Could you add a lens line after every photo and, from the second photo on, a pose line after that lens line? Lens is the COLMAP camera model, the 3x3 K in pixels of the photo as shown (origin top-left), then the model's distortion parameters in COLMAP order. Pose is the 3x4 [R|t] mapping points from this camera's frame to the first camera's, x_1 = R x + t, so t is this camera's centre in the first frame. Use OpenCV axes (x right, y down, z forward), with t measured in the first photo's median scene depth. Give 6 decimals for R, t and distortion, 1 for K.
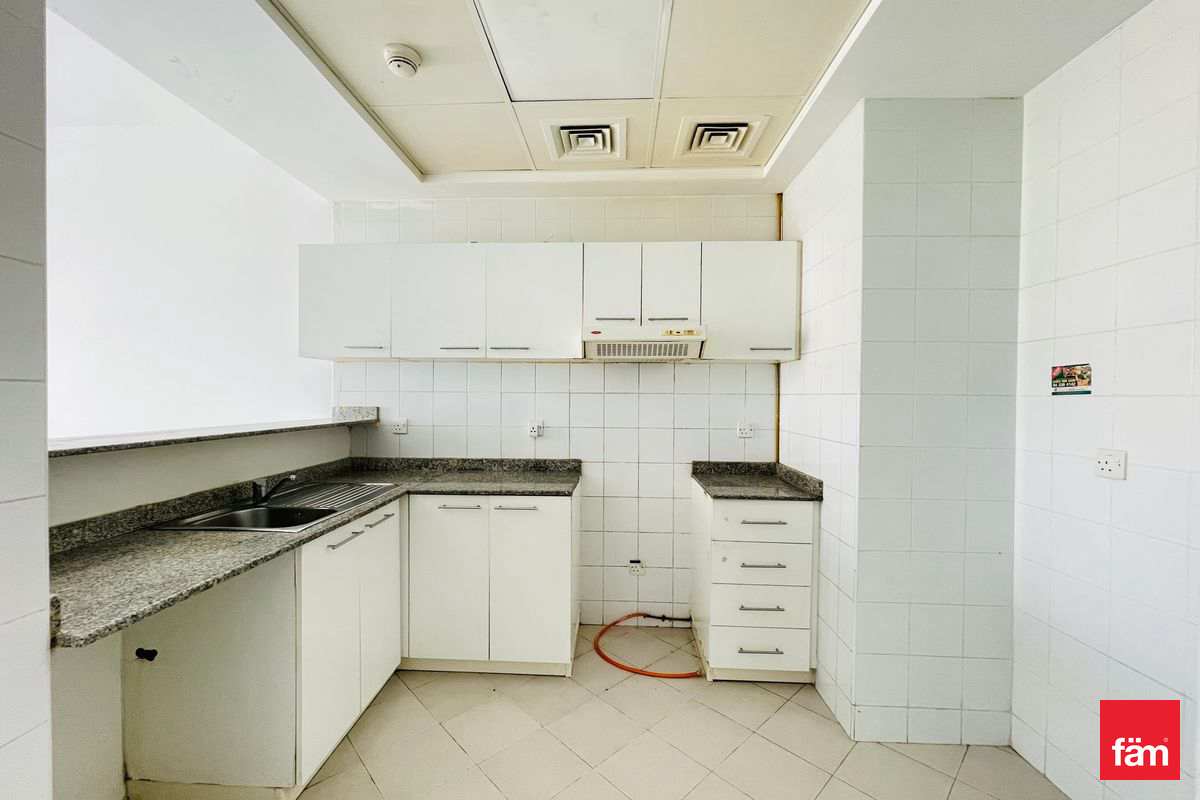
lens RADIAL K [[480.7, 0, 592.0], [0, 480.7, 401.4], [0, 0, 1]] dist [0.000695, -0.000260]
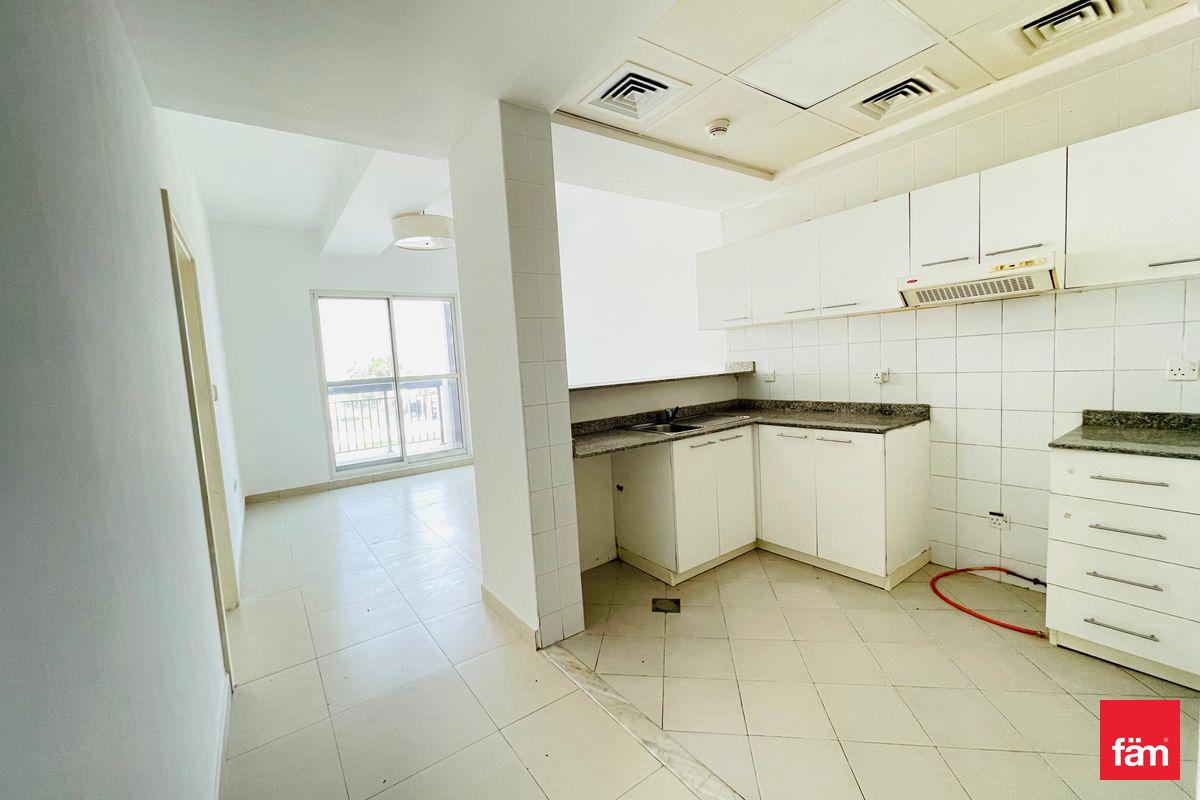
lens RADIAL K [[480.7, 0, 599.9], [0, 480.7, 397.6], [0, 0, 1]] dist [0.000695, -0.000260]
pose [[0.622694, 0.013550, -0.782348, 0.391847], [0.056228, 0.996490, 0.062013, 0.005484], [0.780443, -0.082605, 0.619746, -0.193361]]
